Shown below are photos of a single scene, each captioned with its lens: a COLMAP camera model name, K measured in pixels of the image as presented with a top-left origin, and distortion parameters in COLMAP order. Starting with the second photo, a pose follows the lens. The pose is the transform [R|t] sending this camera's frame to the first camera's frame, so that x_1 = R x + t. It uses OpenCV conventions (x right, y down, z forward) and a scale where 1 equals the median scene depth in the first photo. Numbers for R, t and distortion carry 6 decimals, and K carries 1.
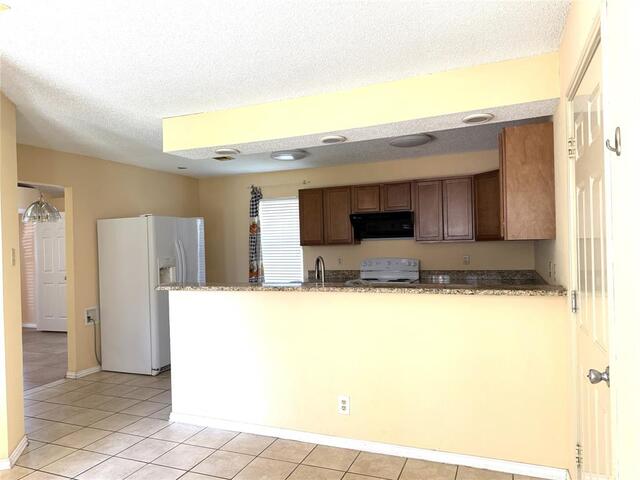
lens RADIAL K [[457.2, 0, 321.9], [0, 457.2, 243.8], [0, 0, 1]] dist [0.070113, -0.066536]
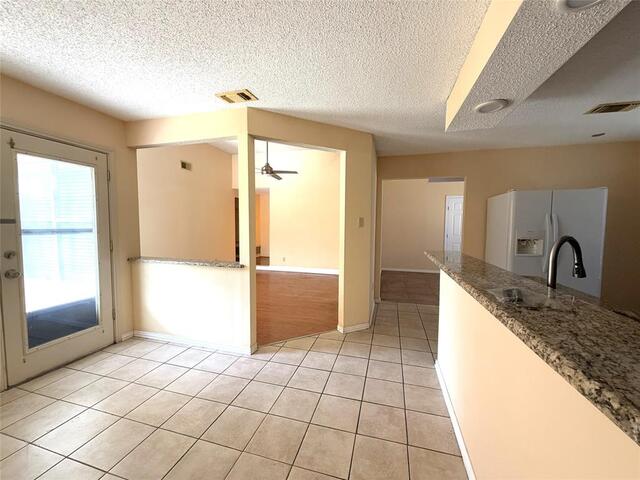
lens RADIAL K [[257.6, 0, 319.6], [0, 257.6, 237.1], [0, 0, 1]] dist [0.006654, 0.000487]
pose [[0.131195, 0.089025, -0.987351, 0.288757], [-0.014185, 0.996026, 0.087923, 0.000249], [0.991255, 0.002471, 0.131936, 0.695028]]
